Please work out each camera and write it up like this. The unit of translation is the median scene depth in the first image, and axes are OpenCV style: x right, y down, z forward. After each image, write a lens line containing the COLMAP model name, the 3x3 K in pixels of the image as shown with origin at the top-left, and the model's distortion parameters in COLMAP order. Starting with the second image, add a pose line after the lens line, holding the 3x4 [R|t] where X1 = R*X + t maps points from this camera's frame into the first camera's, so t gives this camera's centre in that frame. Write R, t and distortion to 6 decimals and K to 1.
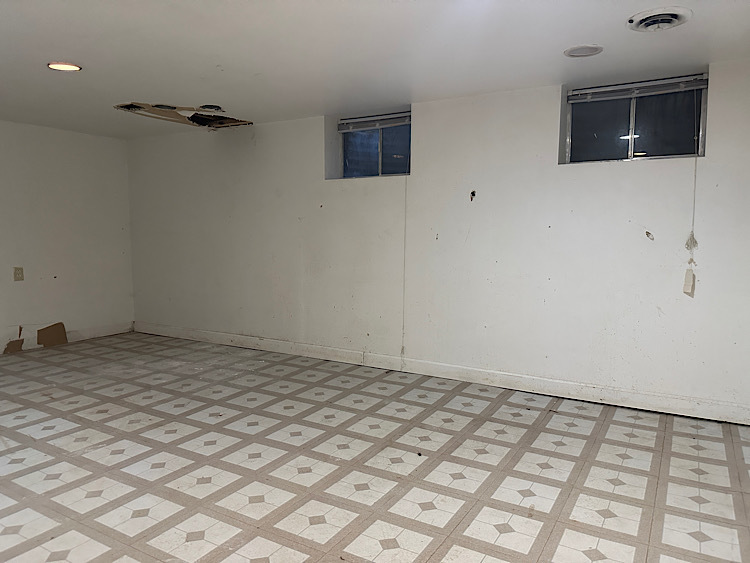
lens RADIAL K [[533.8, 0, 376.3], [0, 533.8, 281.6], [0, 0, 1]] dist [0.005265, -0.000096]
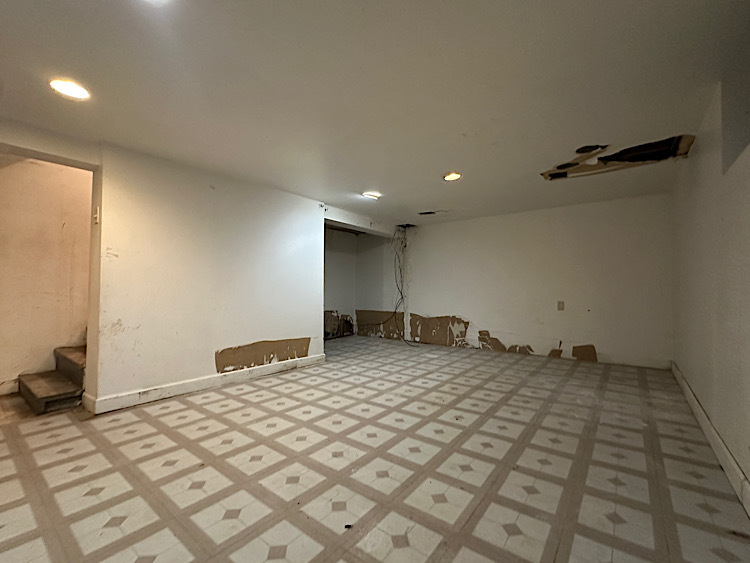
lens RADIAL K [[326.6, 0, 377.3], [0, 326.6, 283.3], [0, 0, 1]] dist [-0.001306, -0.000086]
pose [[-0.123498, -0.021030, -0.992122, 0.499001], [-0.093756, 0.995551, -0.009432, -0.033633], [0.987906, 0.091852, -0.124920, 0.940225]]
